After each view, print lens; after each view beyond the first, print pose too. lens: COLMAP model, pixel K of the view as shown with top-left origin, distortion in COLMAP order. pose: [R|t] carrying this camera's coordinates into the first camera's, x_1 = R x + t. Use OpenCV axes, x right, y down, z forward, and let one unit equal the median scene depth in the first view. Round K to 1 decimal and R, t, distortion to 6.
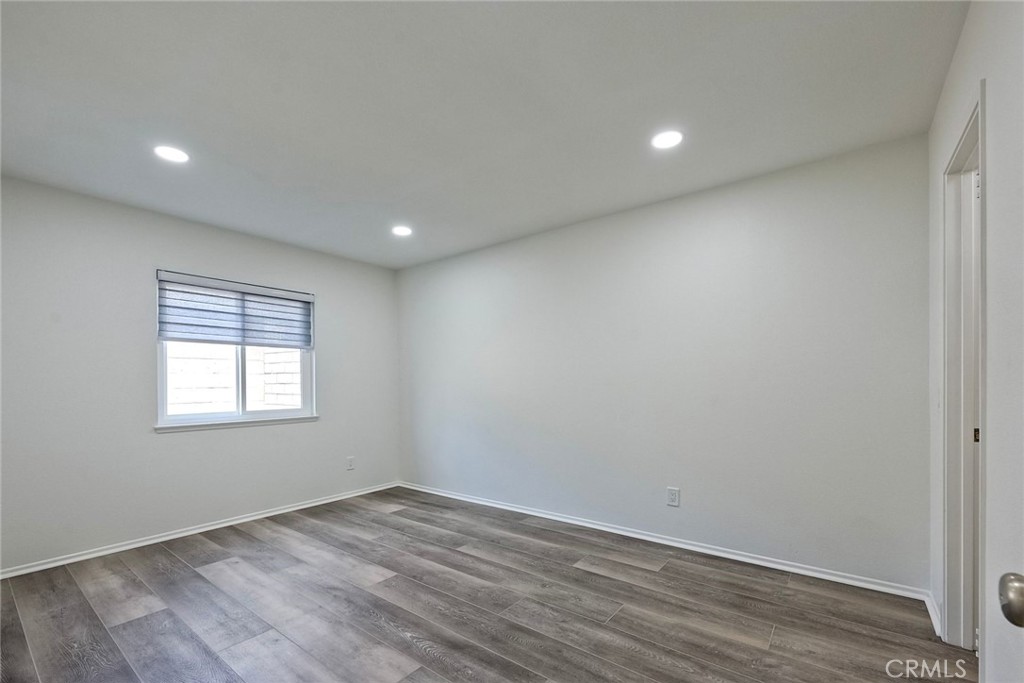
lens RADIAL K [[424.7, 0, 508.5], [0, 424.7, 383.1], [0, 0, 1]] dist [0.002276, 0.000324]
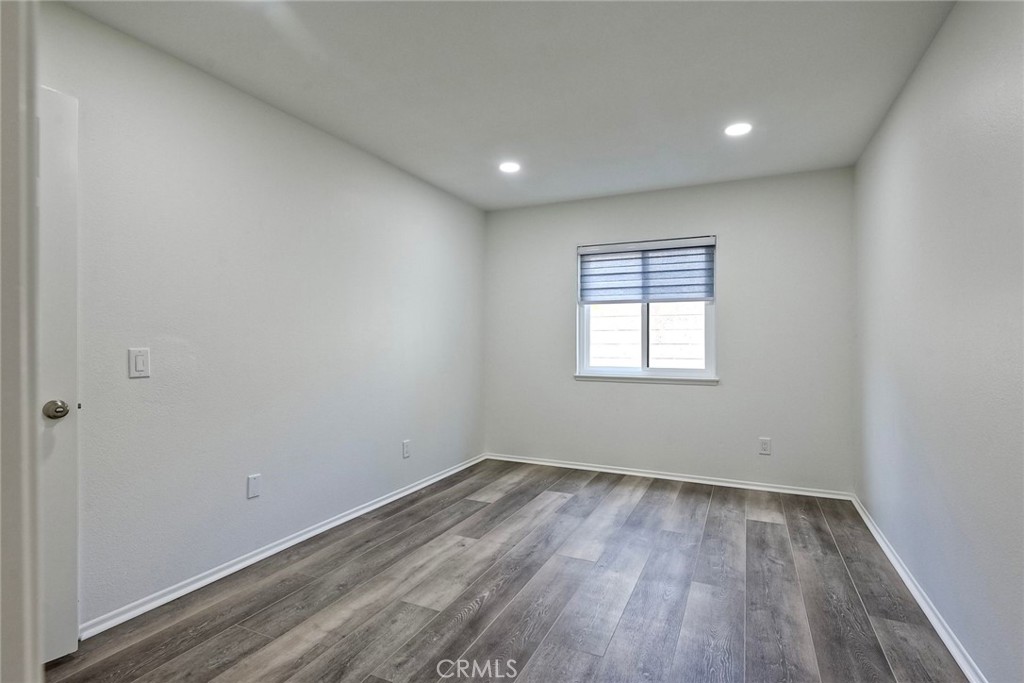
lens RADIAL K [[519.2, 0, 515.2], [0, 519.2, 343.9], [0, 0, 1]] dist [-0.001165, -0.000018]
pose [[0.215394, 0.015138, -0.976410, 0.583065], [-0.001713, 0.999884, 0.015124, -0.009936], [0.976526, -0.001585, 0.215395, 0.486540]]
